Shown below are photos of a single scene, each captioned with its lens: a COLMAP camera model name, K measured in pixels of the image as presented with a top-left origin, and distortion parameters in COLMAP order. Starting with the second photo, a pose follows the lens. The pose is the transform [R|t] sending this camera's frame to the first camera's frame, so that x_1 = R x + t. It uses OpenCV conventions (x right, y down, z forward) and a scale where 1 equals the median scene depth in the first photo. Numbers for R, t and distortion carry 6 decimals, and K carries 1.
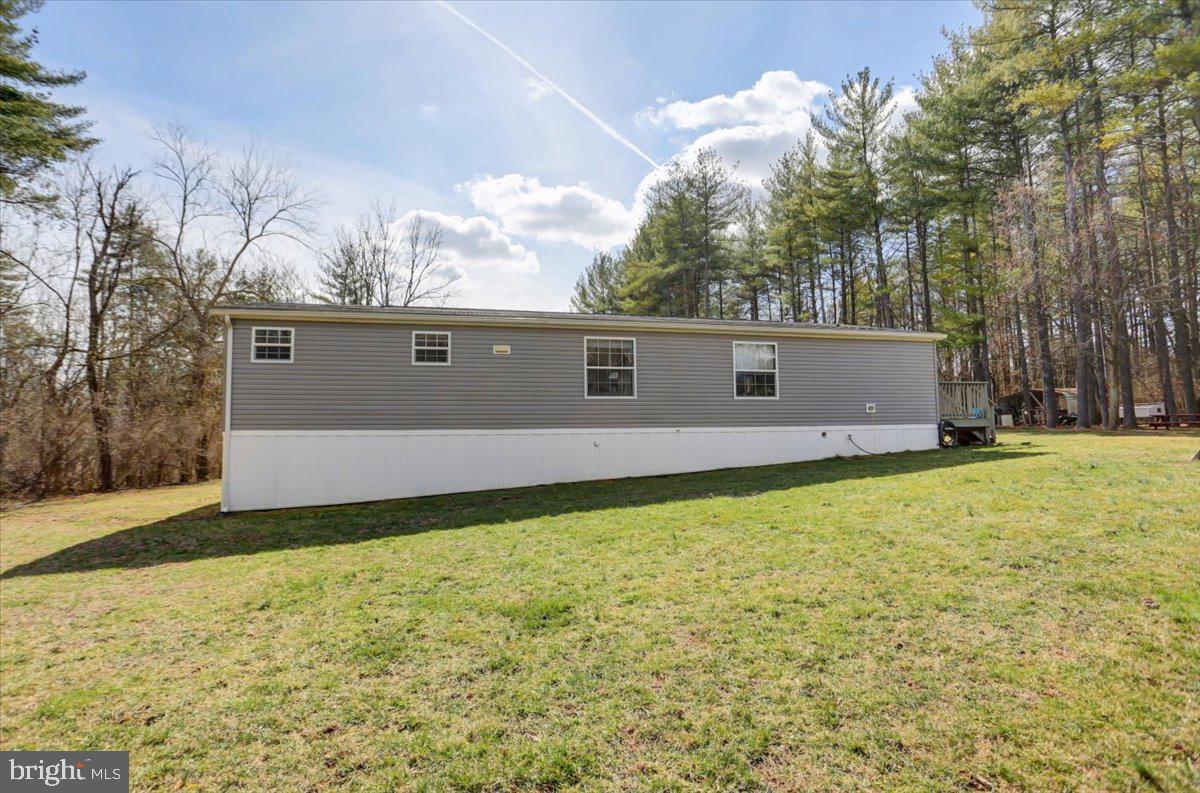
lens RADIAL K [[634.8, 0, 589.3], [0, 634.8, 392.1], [0, 0, 1]] dist [-0.065677, 0.034491]
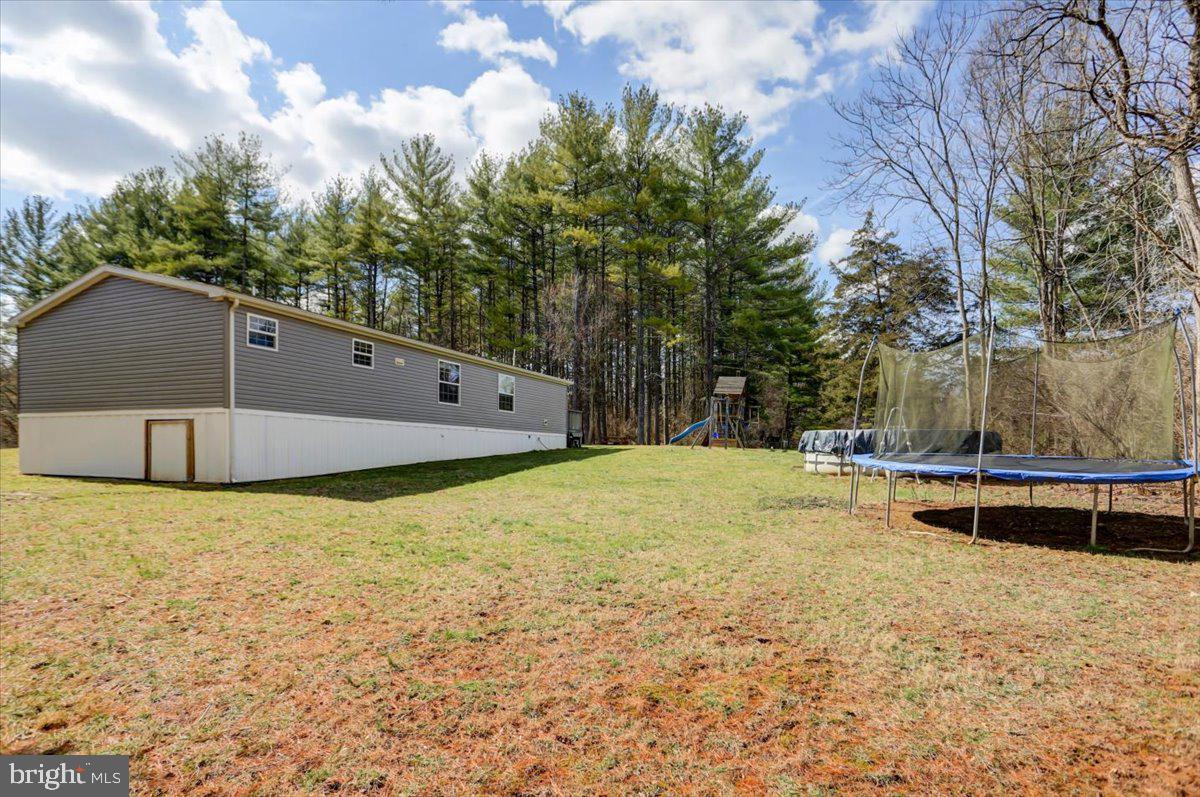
lens RADIAL K [[634.8, 0, 589.3], [0, 634.8, 394.1], [0, 0, 1]] dist [-0.065677, 0.034491]
pose [[0.590079, 0.110993, 0.799680, -0.932392], [-0.142586, 0.989262, -0.032094, -0.013180], [-0.794655, -0.095085, 0.599568, -0.121779]]
